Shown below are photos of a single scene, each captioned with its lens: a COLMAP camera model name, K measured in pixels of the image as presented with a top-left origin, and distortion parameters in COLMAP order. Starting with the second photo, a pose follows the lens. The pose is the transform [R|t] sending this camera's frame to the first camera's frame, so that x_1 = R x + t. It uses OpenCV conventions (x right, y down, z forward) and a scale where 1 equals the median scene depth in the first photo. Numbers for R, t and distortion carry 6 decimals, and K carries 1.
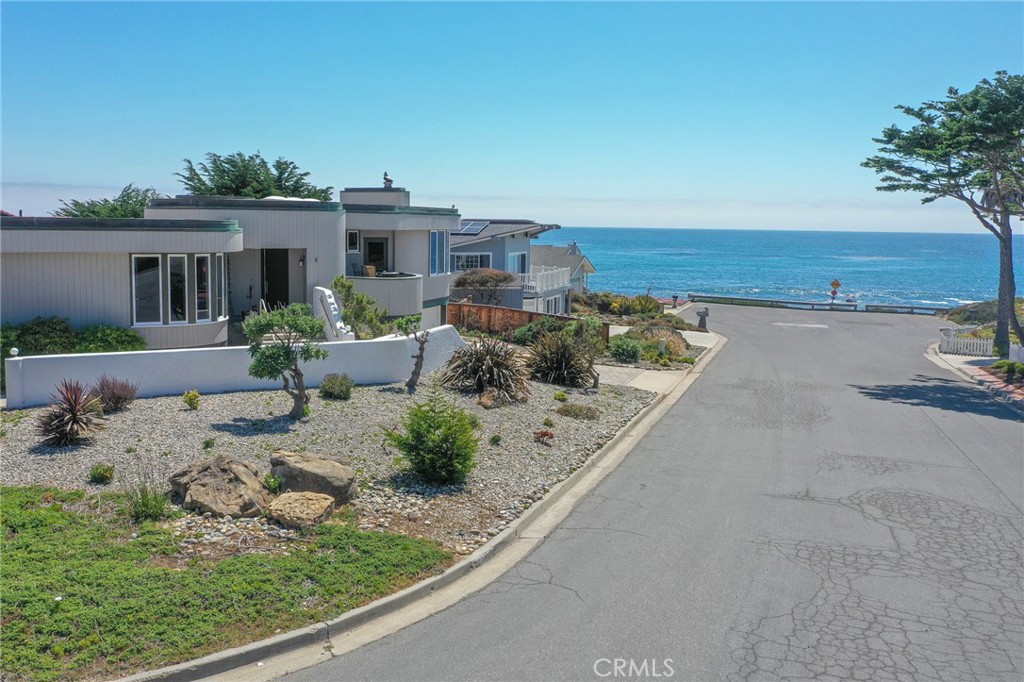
lens RADIAL K [[908.8, 0, 512.0], [0, 908.8, 341.0], [0, 0, 1]] dist [0.001899, 0.004723]
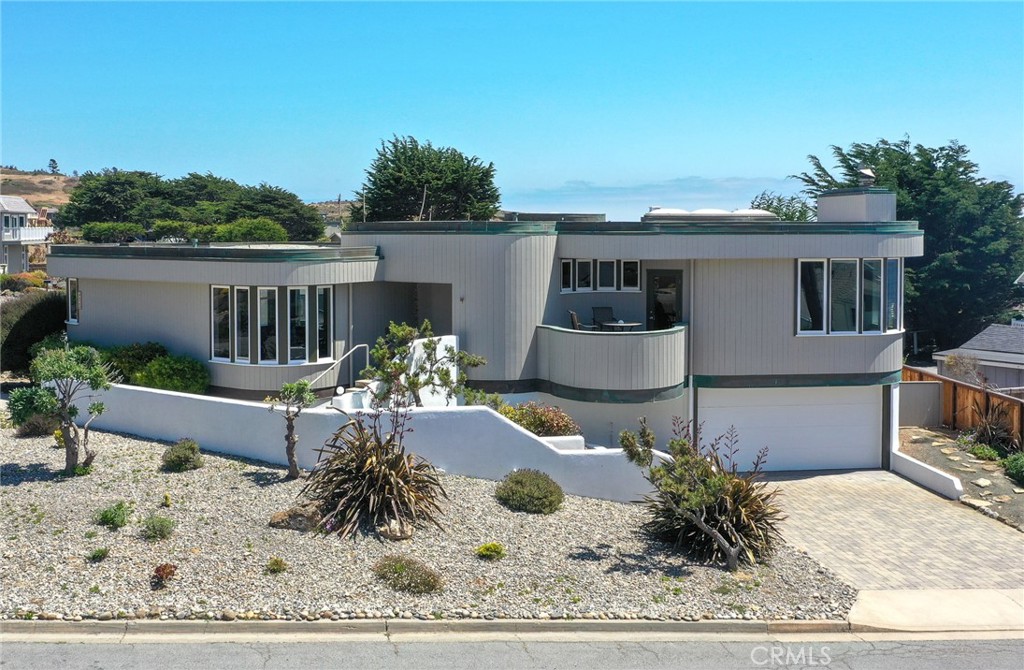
lens RADIAL K [[1150.7, 0, 512.0], [0, 1150.7, 335.0], [0, 0, 1]] dist [0.014835, -0.001728]
pose [[0.394864, 0.053996, -0.917151, 0.803912], [-0.107252, 0.994155, 0.012354, -0.091634], [0.912458, 0.093488, 0.398347, 0.799405]]
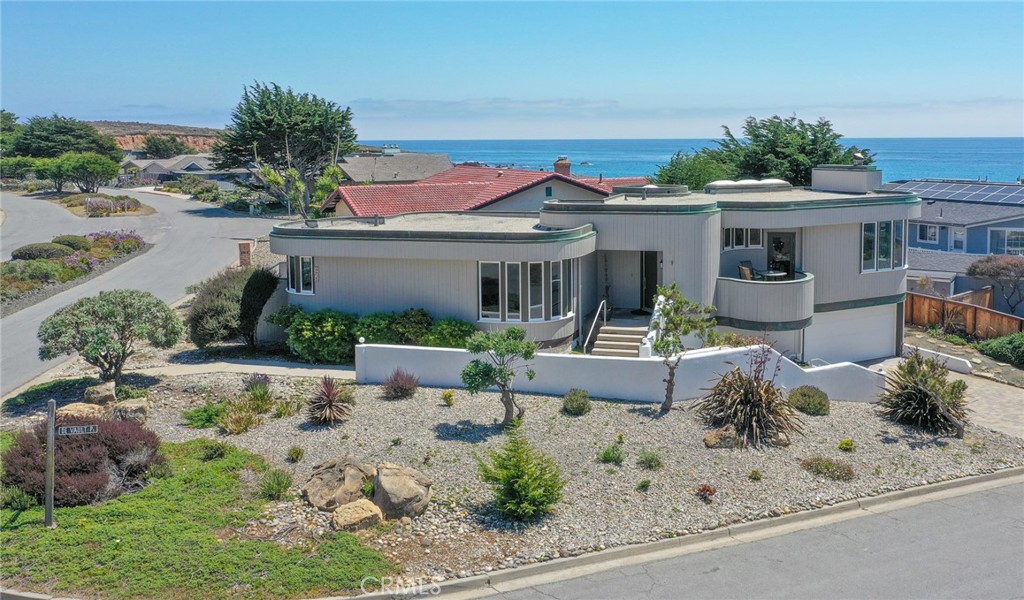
lens RADIAL K [[1002.2, 0, 512.0], [0, 1002.2, 300.0], [0, 0, 1]] dist [0.012006, -0.000649]
pose [[0.726041, 0.086720, -0.682161, 0.504174], [-0.063052, 0.996233, 0.059538, -0.123954], [0.684754, -0.000215, 0.728774, 0.079525]]
